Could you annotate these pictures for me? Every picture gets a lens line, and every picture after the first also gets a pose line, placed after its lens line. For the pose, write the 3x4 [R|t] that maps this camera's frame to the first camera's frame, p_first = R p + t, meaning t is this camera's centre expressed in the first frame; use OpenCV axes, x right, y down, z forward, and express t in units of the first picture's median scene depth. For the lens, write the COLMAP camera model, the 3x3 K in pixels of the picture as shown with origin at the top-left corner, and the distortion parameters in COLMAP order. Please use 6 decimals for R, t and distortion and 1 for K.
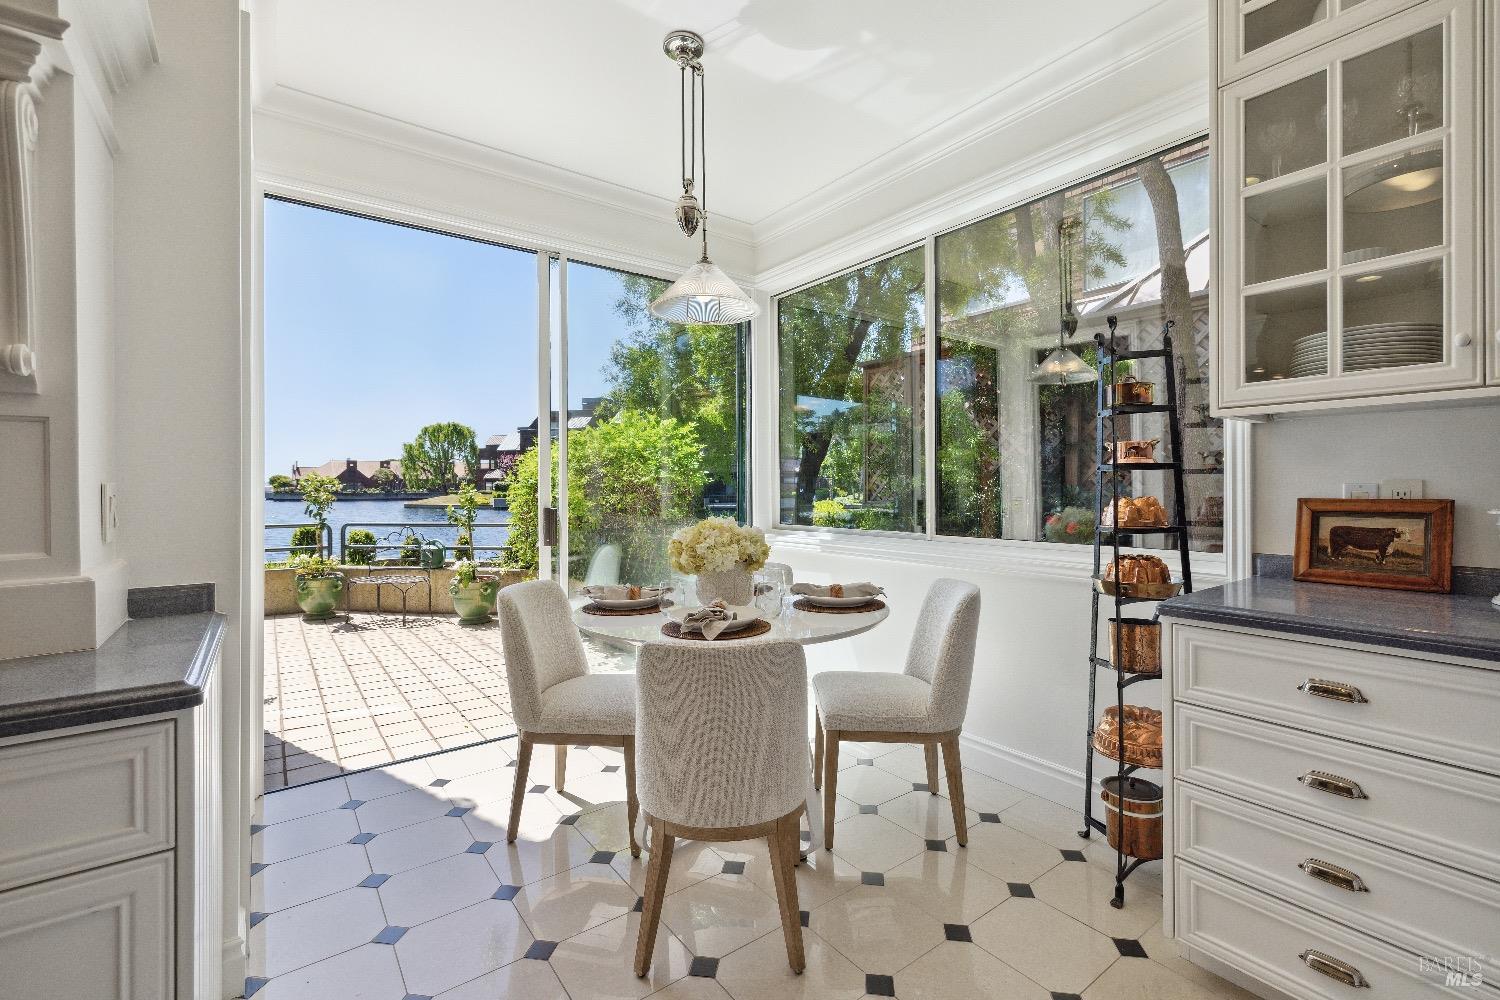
lens RADIAL K [[646.8, 0, 777.0], [0, 646.8, 483.7], [0, 0, 1]] dist [0.000176, 0.001688]
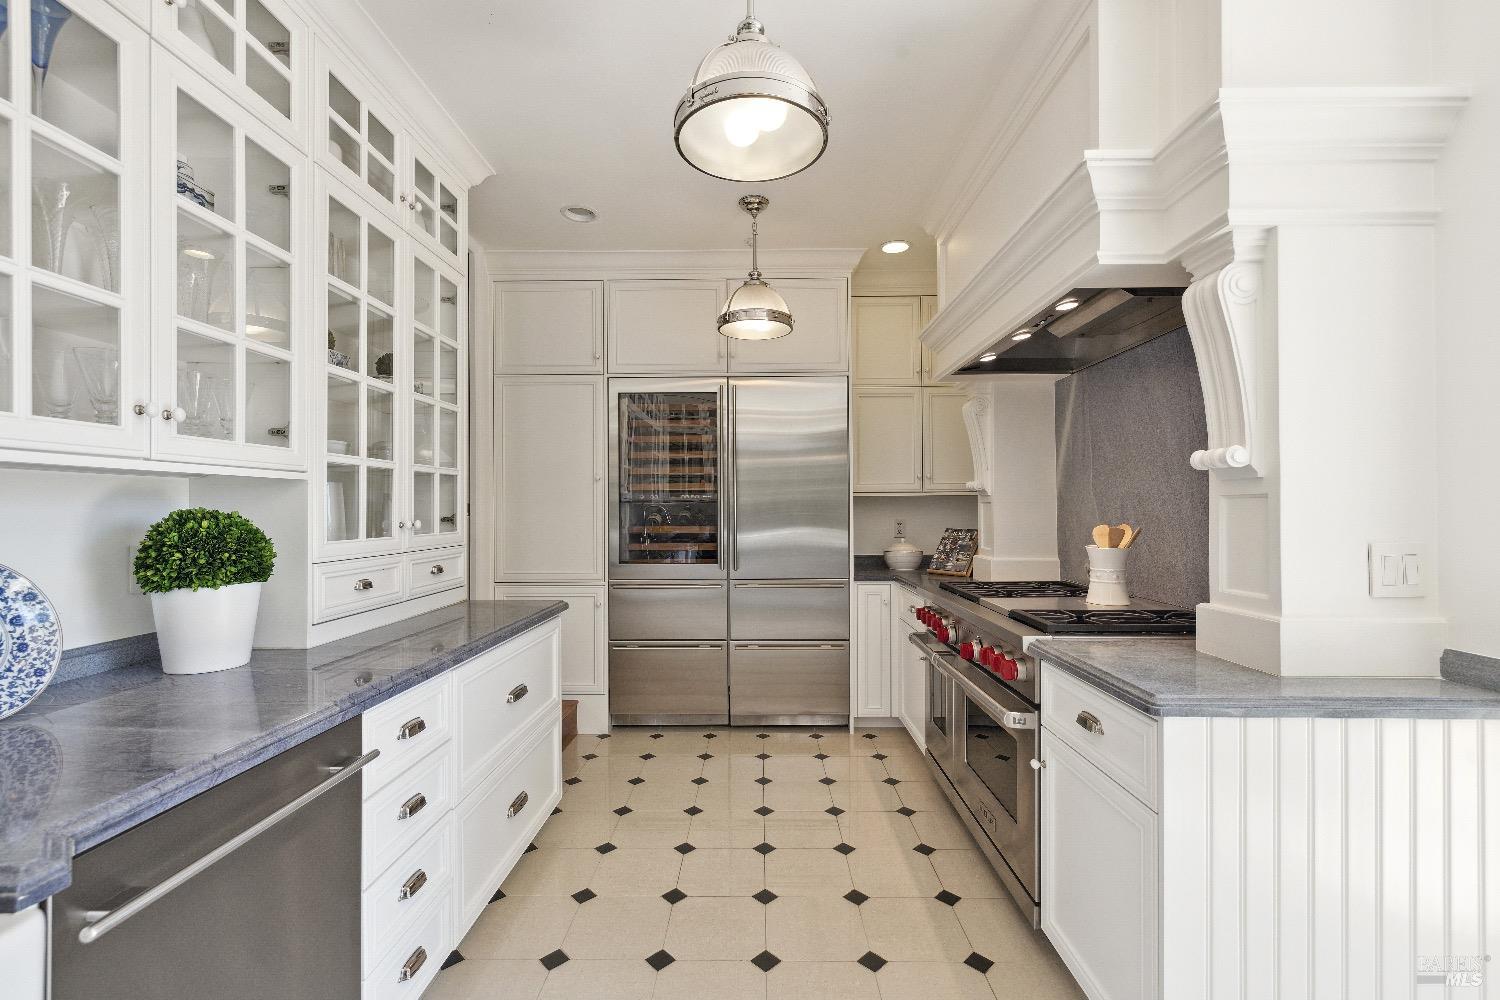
lens RADIAL K [[646.8, 0, 739.6], [0, 646.8, 509.8], [0, 0, 1]] dist [0.000176, 0.001688]
pose [[-0.630660, 0.009130, -0.776005, 0.198827], [0.012563, 0.999920, 0.001554, -0.028560], [0.775957, -0.008770, -0.630724, 0.335073]]
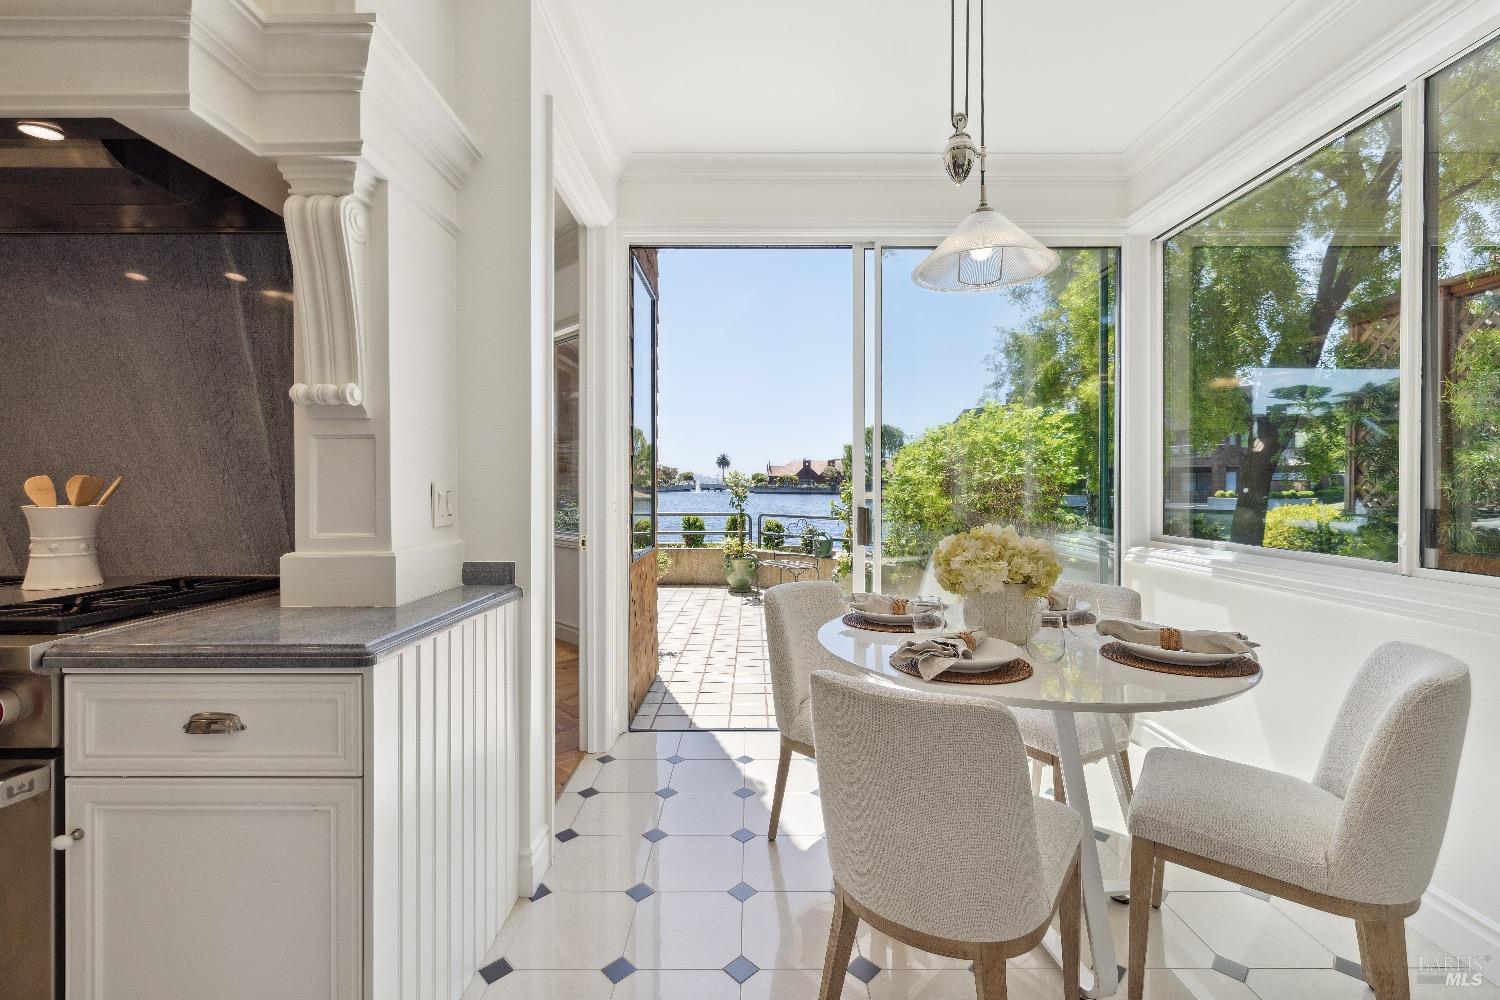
lens RADIAL K [[646.8, 0, 765.2], [0, 646.8, 489.0], [0, 0, 1]] dist [0.000176, 0.001688]
pose [[0.796871, 0.010555, -0.604057, 0.122936], [-0.002096, 0.999890, 0.014706, -0.003172], [0.604146, -0.010453, 0.796805, 0.136300]]
